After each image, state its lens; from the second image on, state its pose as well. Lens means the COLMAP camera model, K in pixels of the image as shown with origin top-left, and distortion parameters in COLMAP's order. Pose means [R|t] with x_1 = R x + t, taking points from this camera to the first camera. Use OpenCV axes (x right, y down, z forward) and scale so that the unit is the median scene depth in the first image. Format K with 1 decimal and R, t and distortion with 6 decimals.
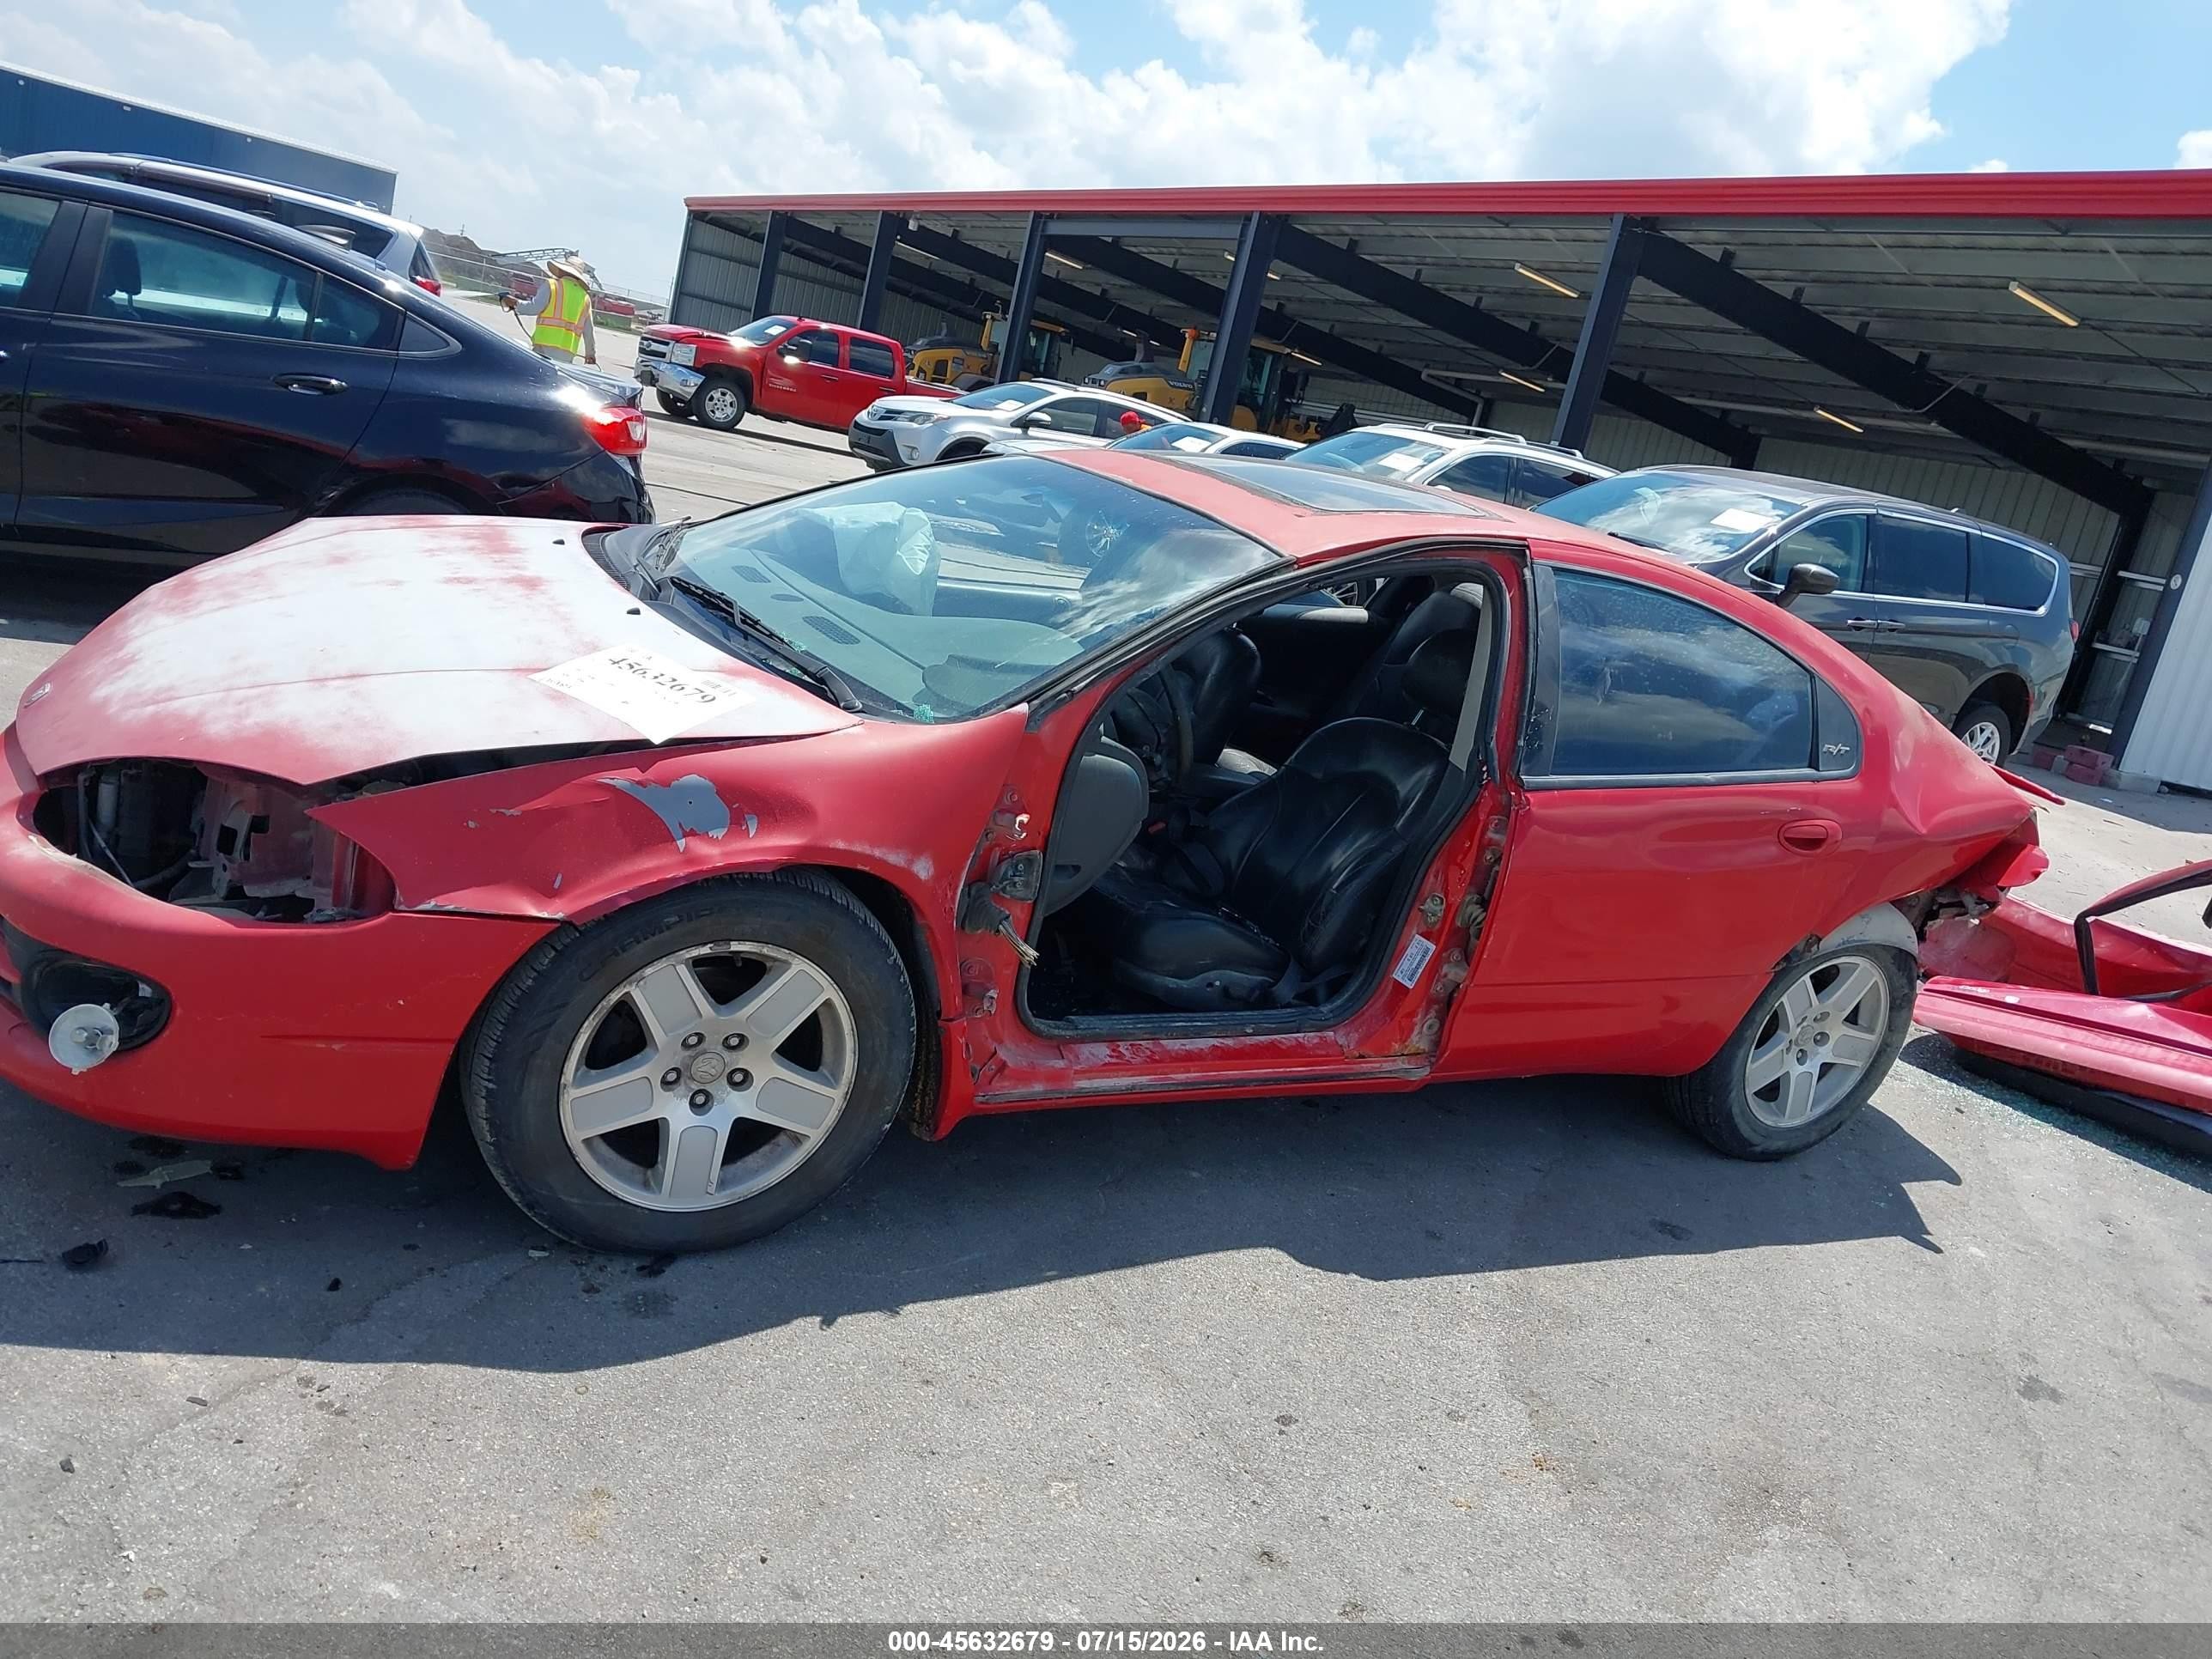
lens RADIAL K [[1710.2, 0, 1095.4], [0, 1710.2, 831.3], [0, 0, 1]] dist [0.022663, -0.029469]
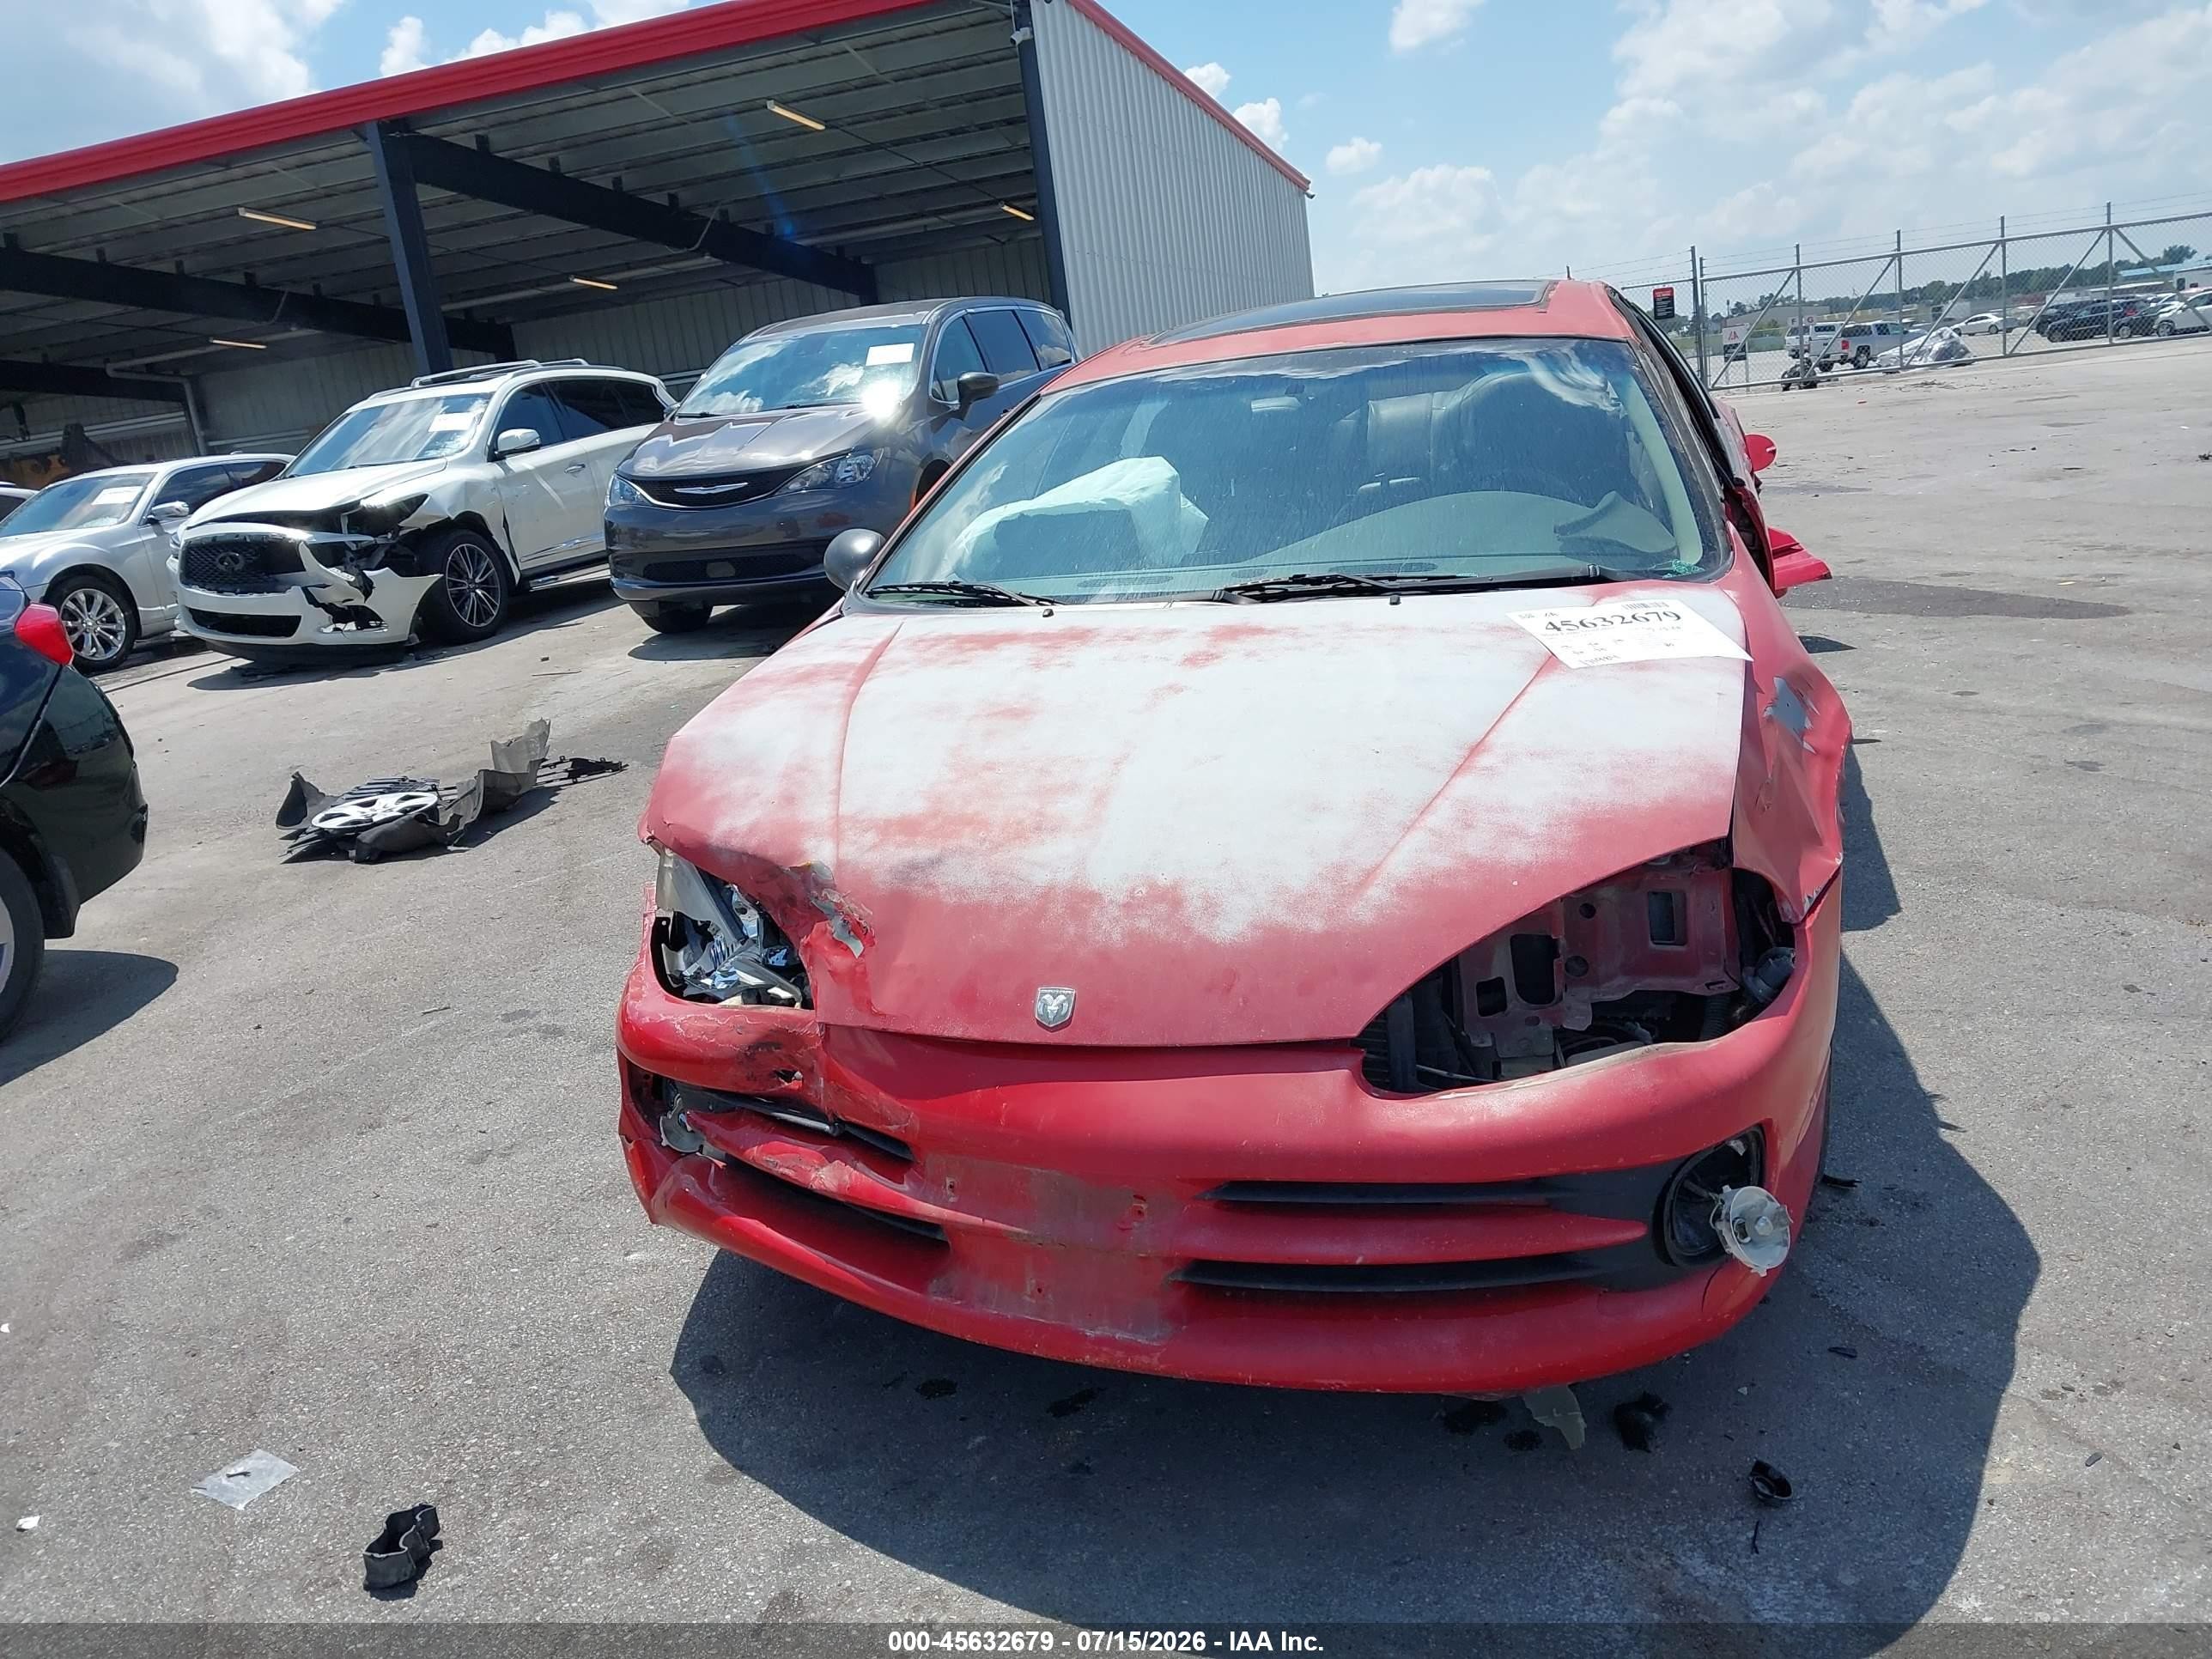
lens RADIAL K [[1709.4, 0, 1225.7], [0, 1709.4, 827.4], [0, 0, 1]] dist [0.007208, -0.008567]
pose [[0.691747, -0.457495, 0.558735, -0.592661], [0.421411, 0.884055, 0.202138, -0.162818], [-0.586429, 0.095629, 0.804336, 0.262323]]
